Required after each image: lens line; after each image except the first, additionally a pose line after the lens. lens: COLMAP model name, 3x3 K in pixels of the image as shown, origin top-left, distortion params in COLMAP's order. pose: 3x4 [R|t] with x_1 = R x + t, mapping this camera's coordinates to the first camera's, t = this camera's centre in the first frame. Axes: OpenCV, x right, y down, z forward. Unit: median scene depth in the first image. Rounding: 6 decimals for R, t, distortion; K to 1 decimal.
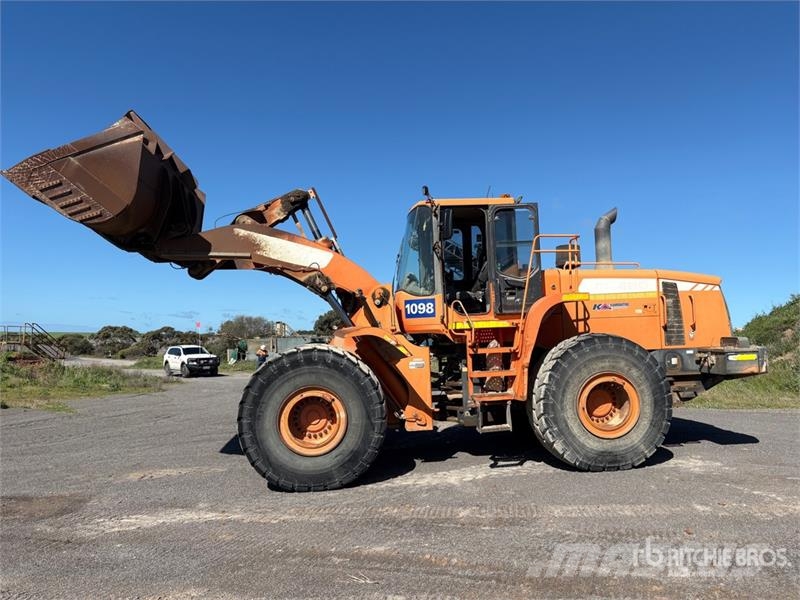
lens RADIAL K [[604.4, 0, 403.6], [0, 604.4, 301.8], [0, 0, 1]] dist [0.055643, -0.063156]
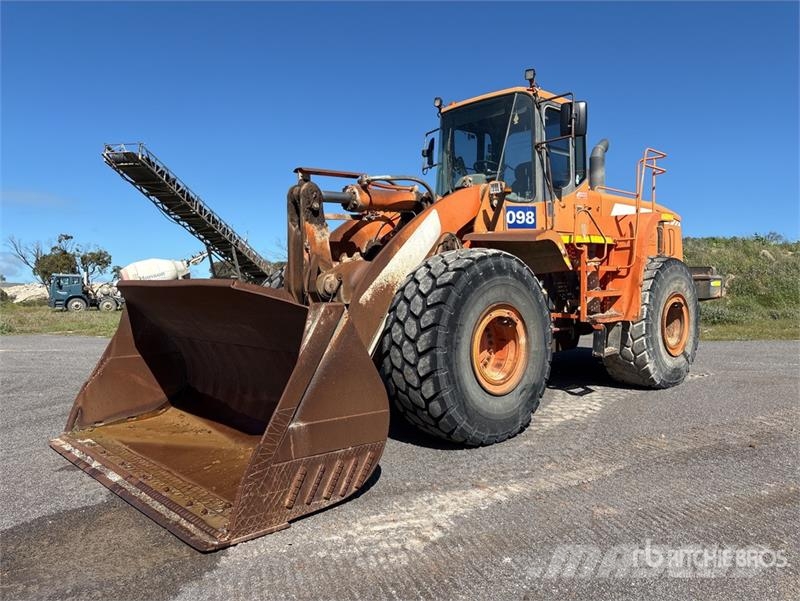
lens RADIAL K [[604.4, 0, 403.6], [0, 604.4, 301.6], [0, 0, 1]] dist [0.055643, -0.063156]
pose [[0.793947, 0.006819, 0.607948, -0.619932], [-0.050617, 0.997207, 0.054917, 0.091053], [-0.605876, -0.074374, 0.792075, 0.430425]]
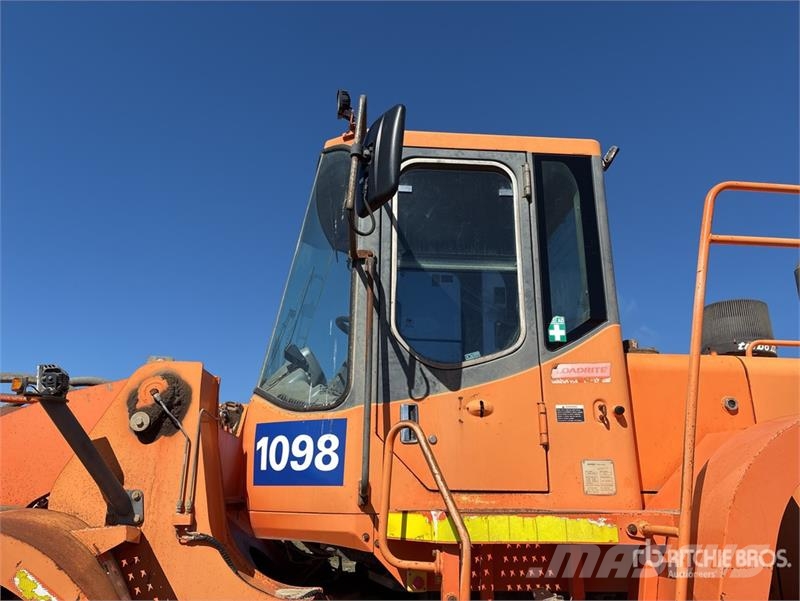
lens RADIAL K [[604.4, 0, 409.9], [0, 604.4, 301.0], [0, 0, 1]] dist [0.055643, -0.063156]
pose [[0.998642, 0.037306, -0.036359, 0.092258], [-0.045416, 0.965381, -0.256861, 0.013514], [0.025518, 0.258163, 0.965764, 0.706674]]
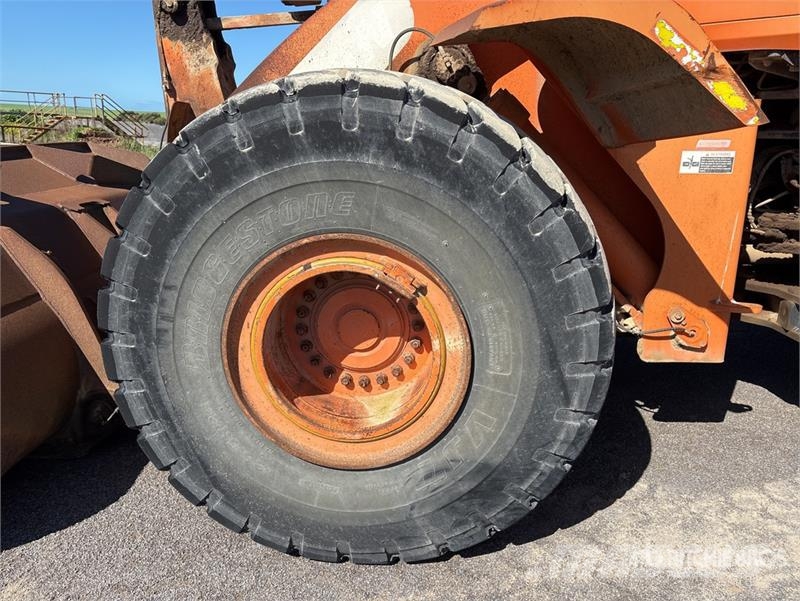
lens RADIAL K [[604.4, 0, 403.1], [0, 604.4, 302.6], [0, 0, 1]] dist [0.055643, -0.063156]
pose [[0.983244, 0.069546, -0.168509, -0.070584], [-0.008902, 0.941584, 0.336660, 0.069963], [0.182078, -0.329519, 0.926426, 0.670009]]
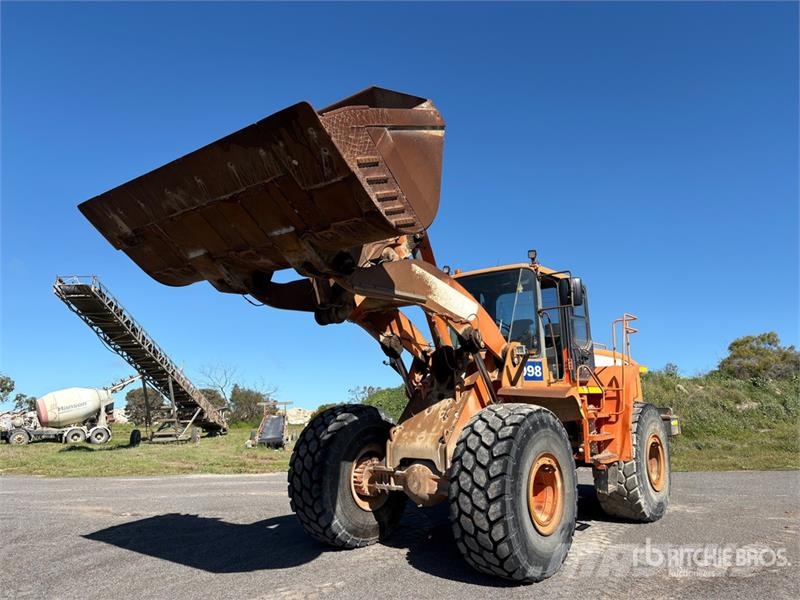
lens RADIAL K [[604.4, 0, 400.5], [0, 604.4, 306.2], [0, 0, 1]] dist [0.055643, -0.063156]
pose [[0.704535, 0.136253, 0.696467, -0.831151], [-0.047762, 0.988275, -0.145025, 0.060923], [-0.708061, 0.068910, 0.702781, 0.459192]]
